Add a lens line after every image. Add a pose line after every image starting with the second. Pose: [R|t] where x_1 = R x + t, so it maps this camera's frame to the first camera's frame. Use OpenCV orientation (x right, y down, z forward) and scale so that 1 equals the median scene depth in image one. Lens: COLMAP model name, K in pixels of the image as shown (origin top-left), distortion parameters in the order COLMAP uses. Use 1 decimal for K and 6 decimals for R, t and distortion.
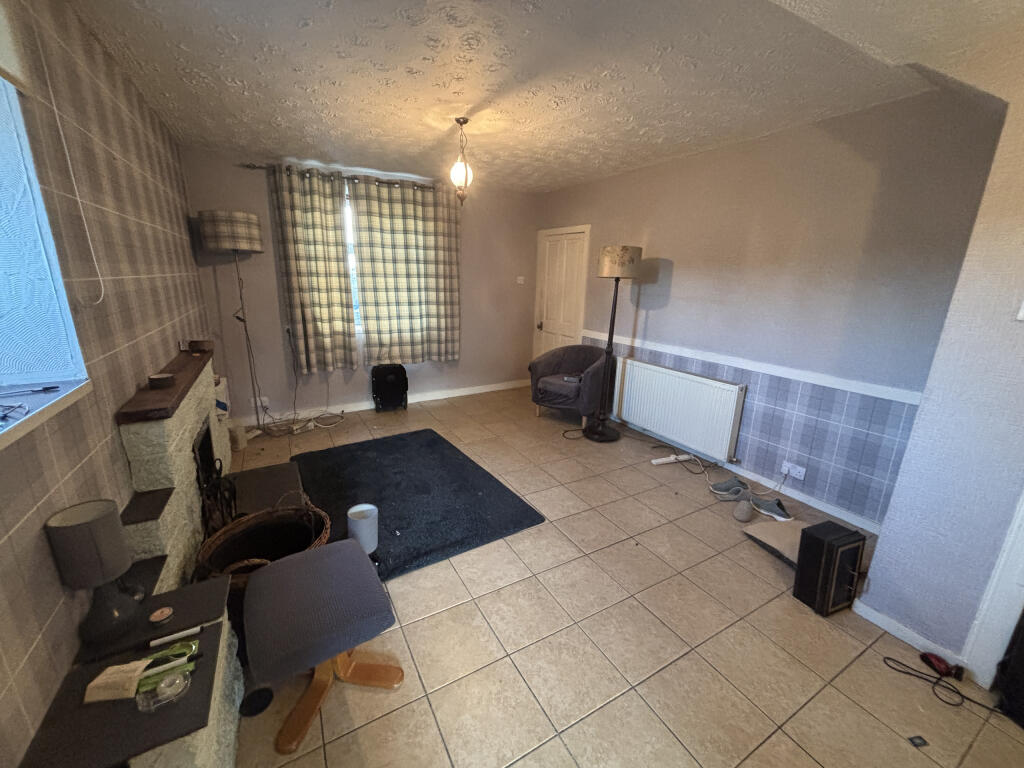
lens RADIAL K [[411.0, 0, 514.4], [0, 411.0, 383.0], [0, 0, 1]] dist [-0.000571, 0.001313]
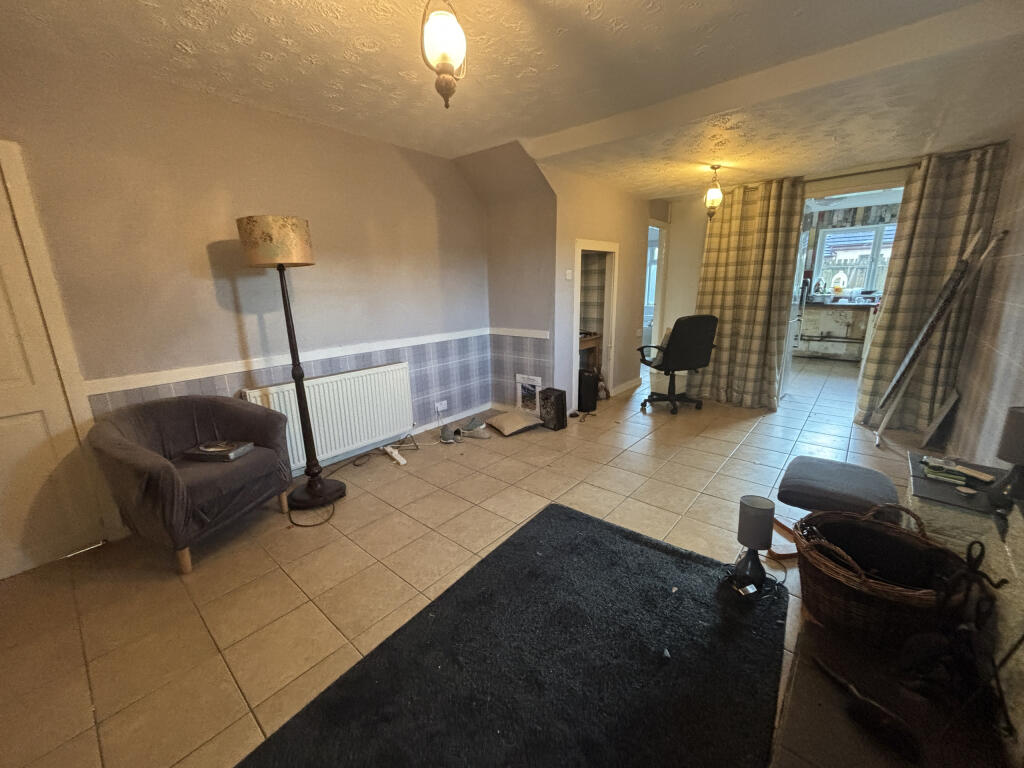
lens RADIAL K [[411.0, 0, 513.9], [0, 411.0, 382.3], [0, 0, 1]] dist [-0.000571, 0.001313]
pose [[-0.337747, -0.237318, 0.910828, -0.562089], [0.247990, 0.911064, 0.329337, -0.222962], [-0.907980, 0.337109, -0.248857, 0.941971]]
